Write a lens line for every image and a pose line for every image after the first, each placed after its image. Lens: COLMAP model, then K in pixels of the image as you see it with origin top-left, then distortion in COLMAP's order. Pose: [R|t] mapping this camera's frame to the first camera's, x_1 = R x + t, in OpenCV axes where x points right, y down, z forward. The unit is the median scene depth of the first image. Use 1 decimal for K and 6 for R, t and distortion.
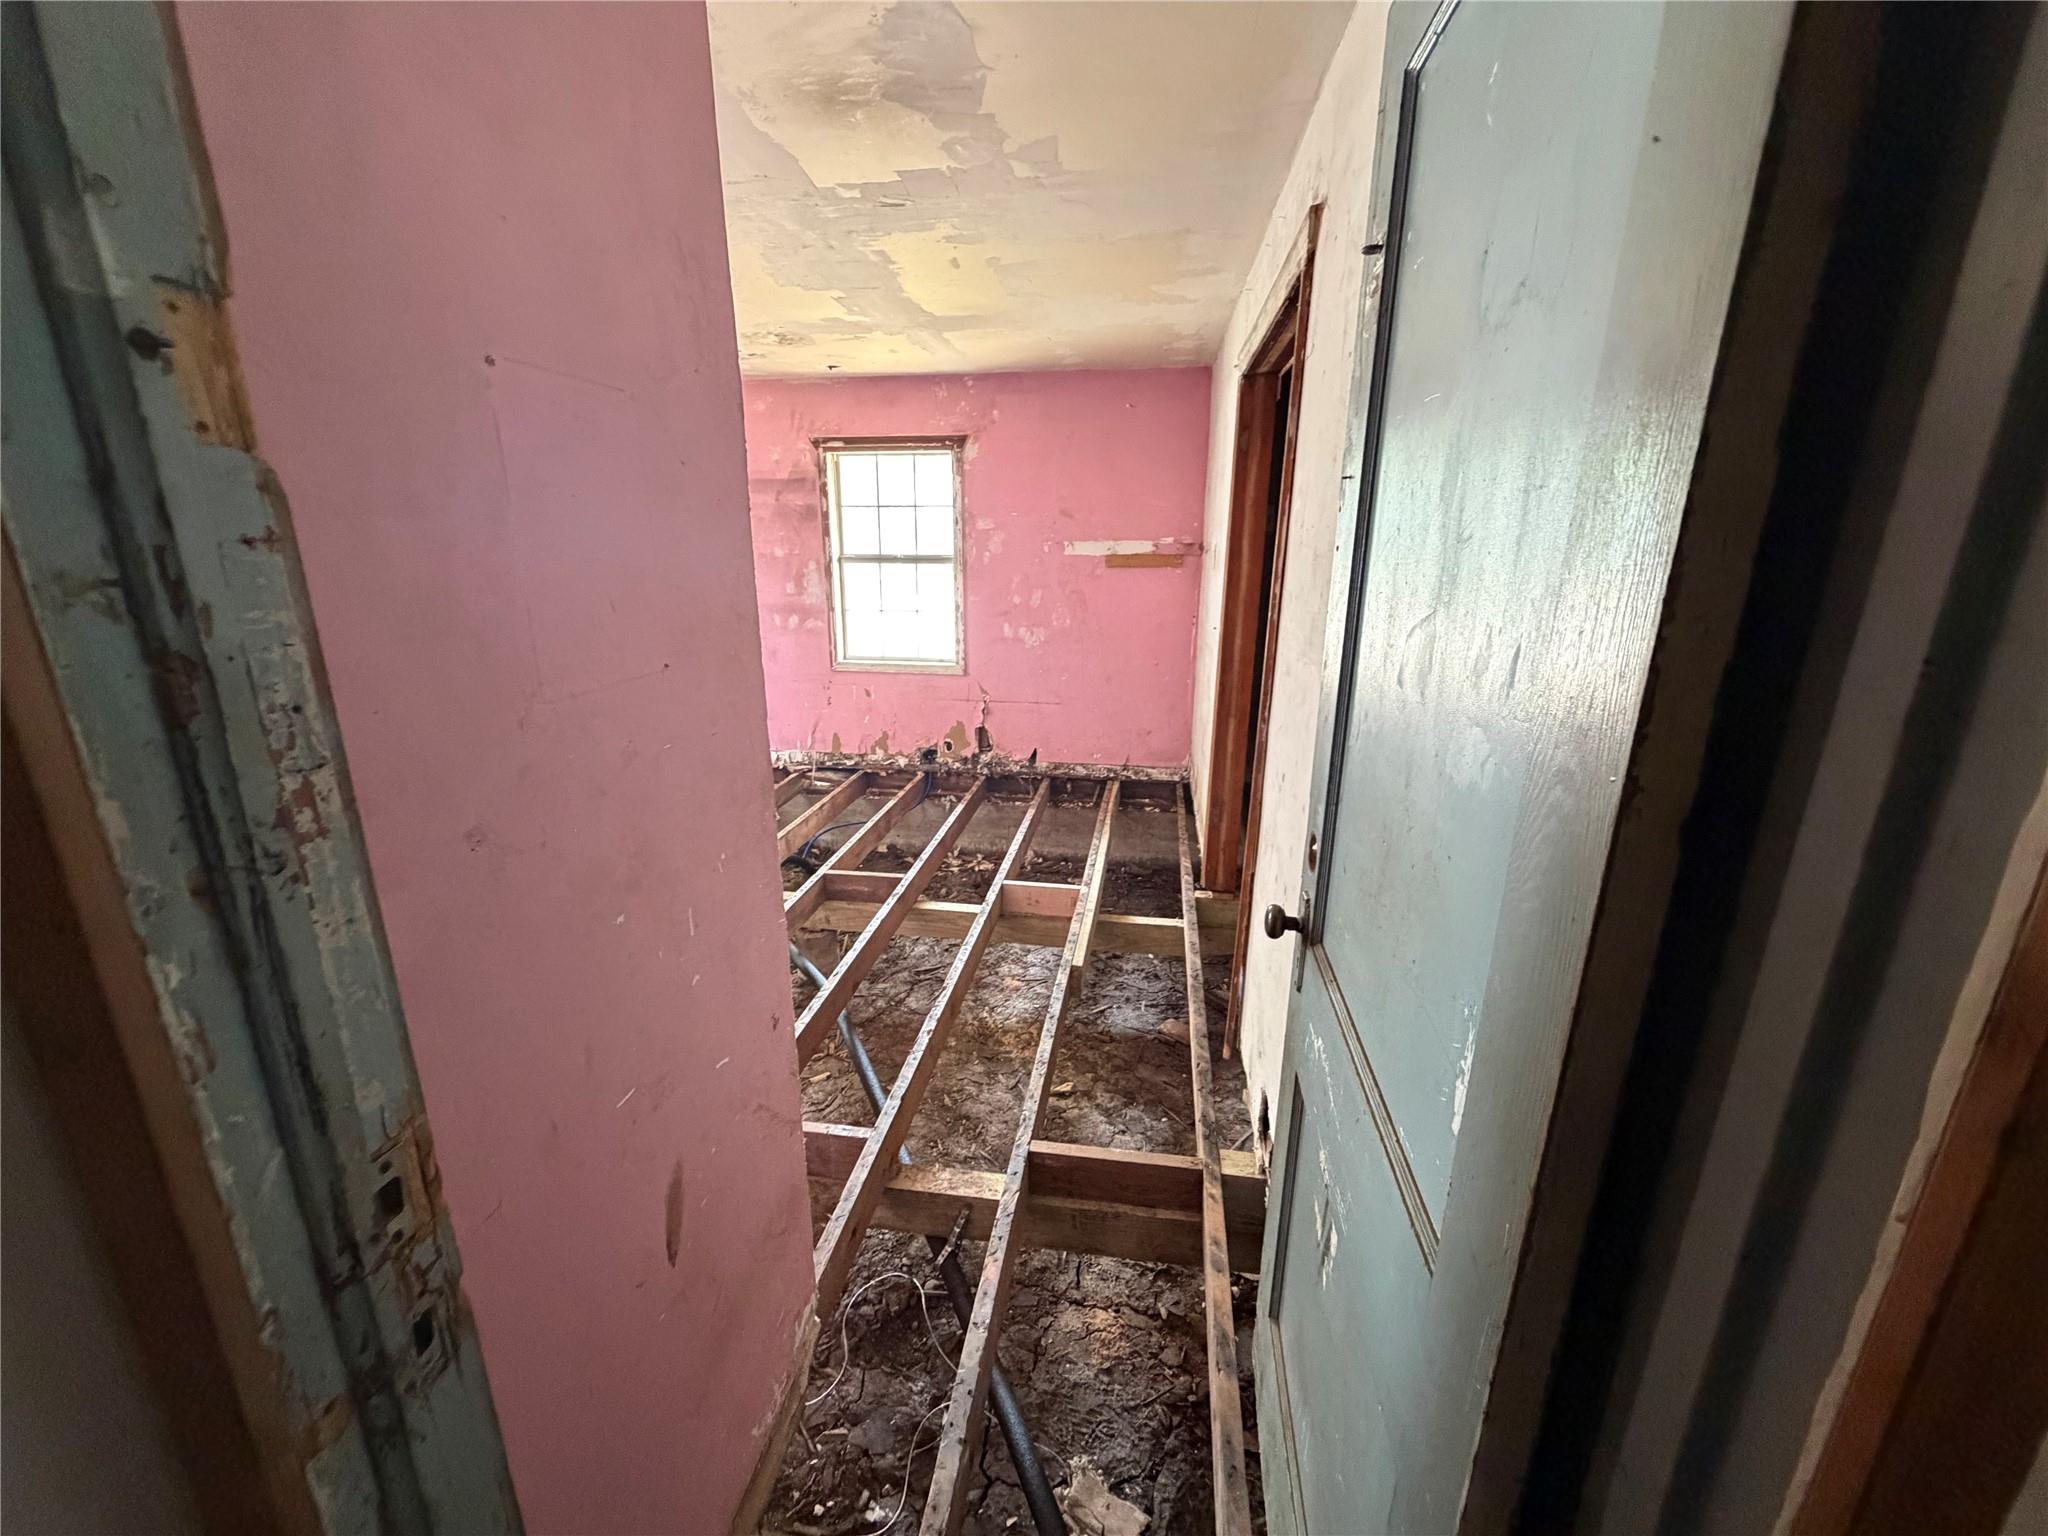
lens RADIAL K [[816.7, 0, 1024.3], [0, 816.7, 770.6], [0, 0, 1]] dist [0.000792, 0.000027]
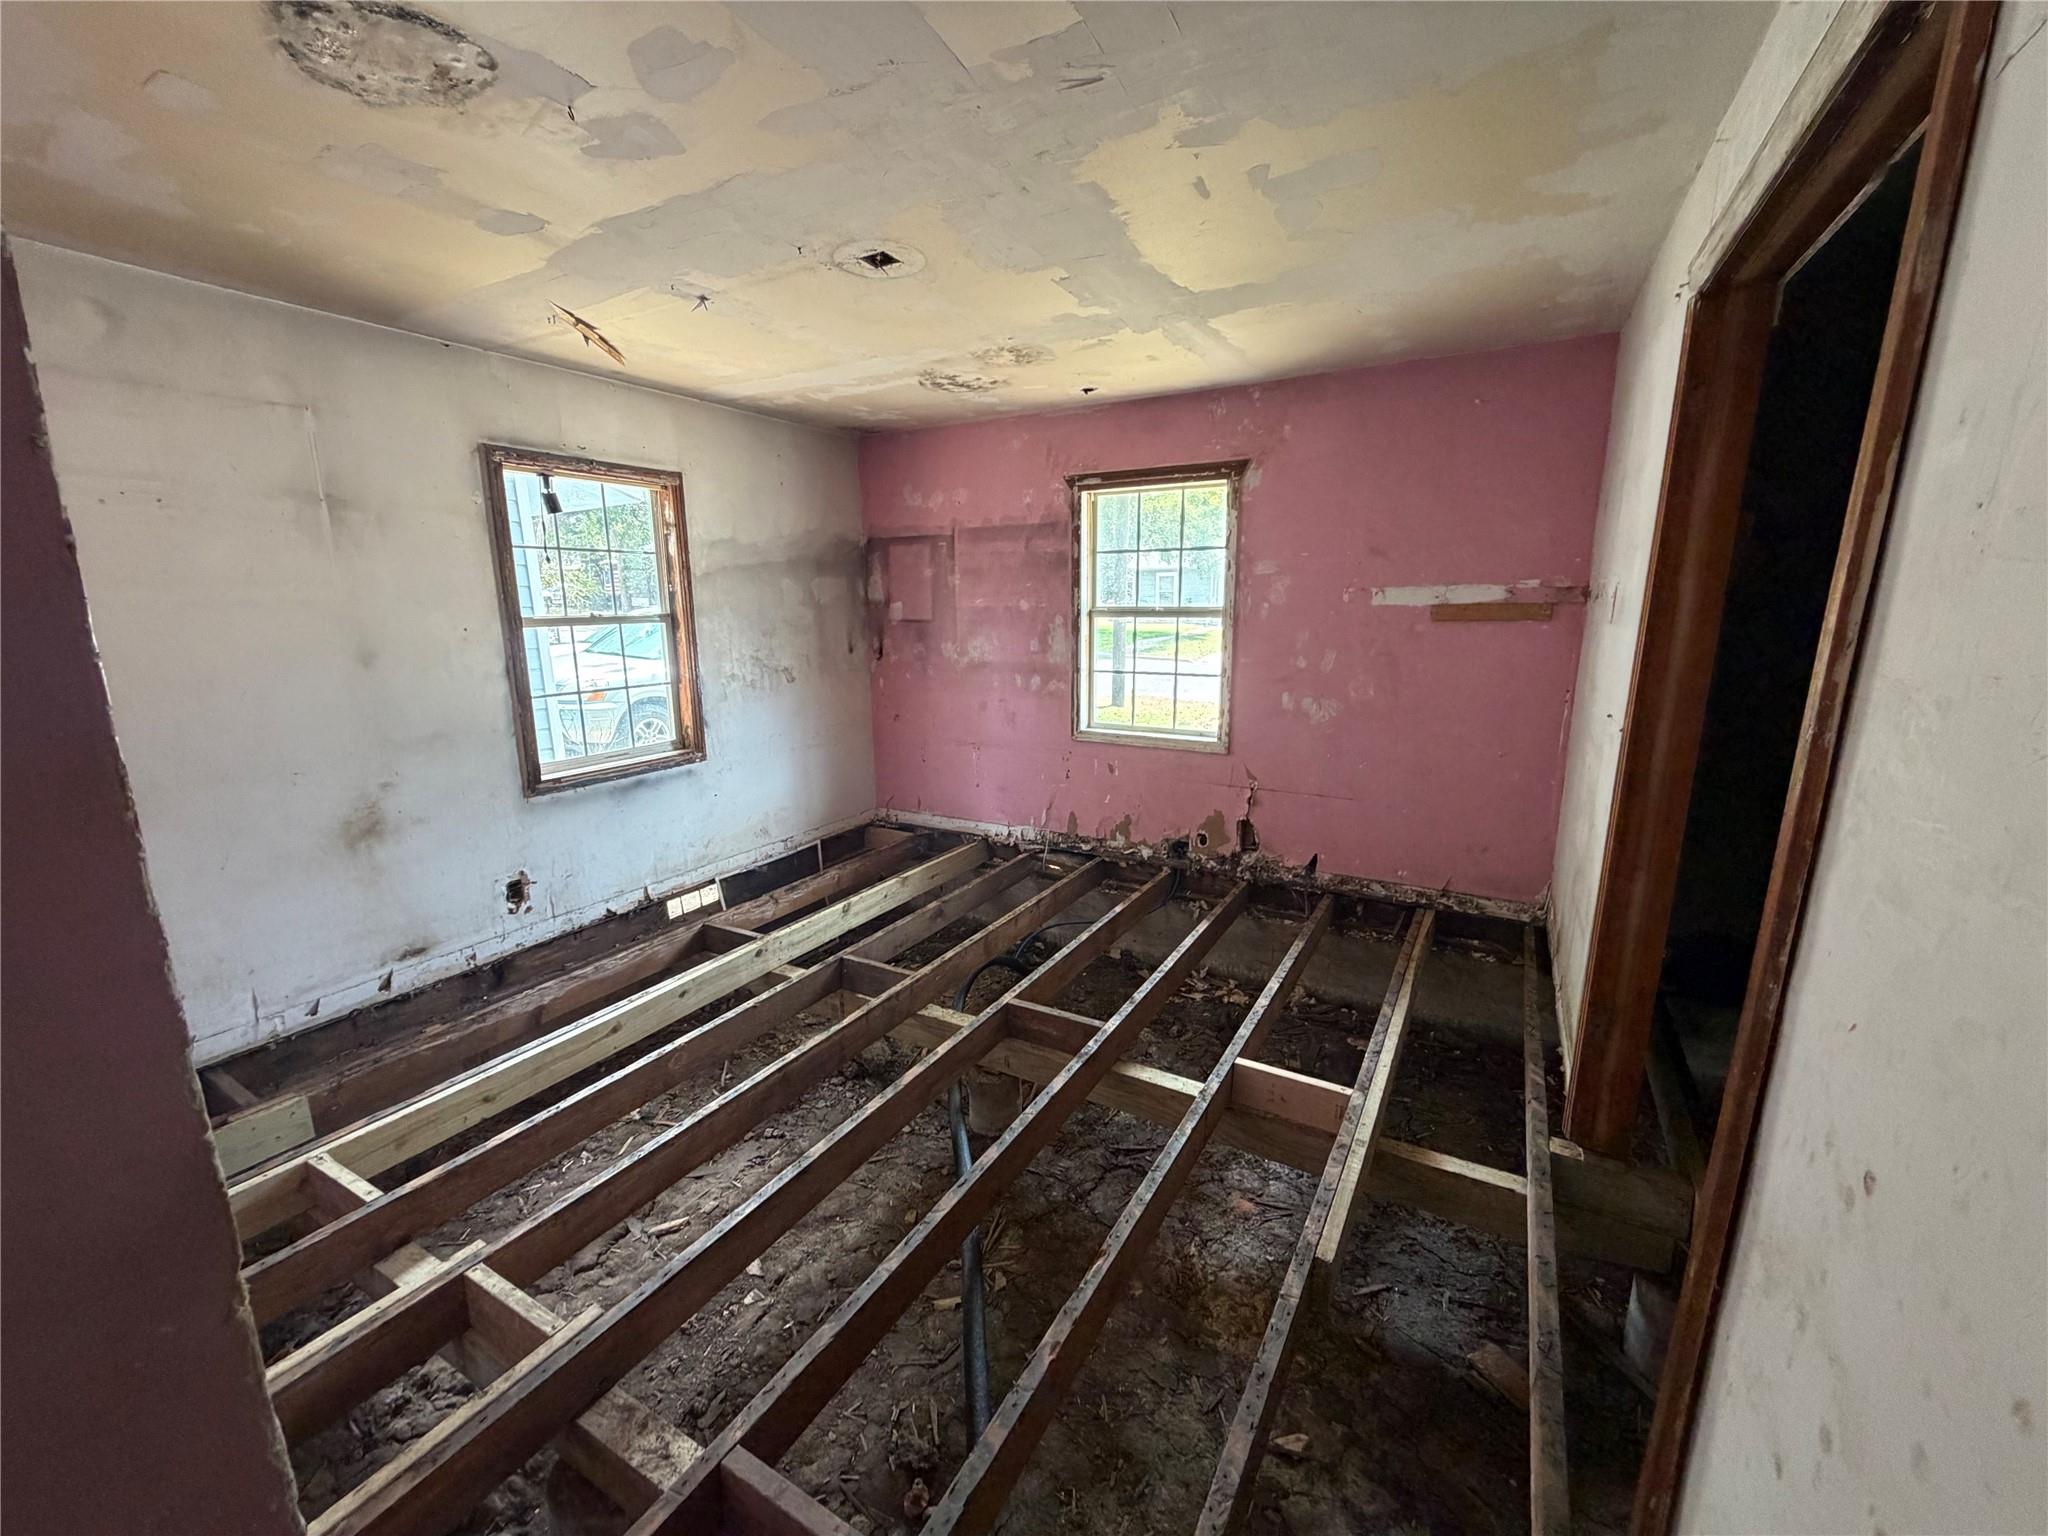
lens RADIAL K [[816.7, 0, 1023.0], [0, 816.7, 769.6], [0, 0, 1]] dist [0.000792, 0.000027]
pose [[0.930388, 0.063987, -0.360948, 0.033227], [-0.087394, 0.994974, -0.048885, -0.050185], [0.356006, 0.077027, 0.931304, 0.202374]]
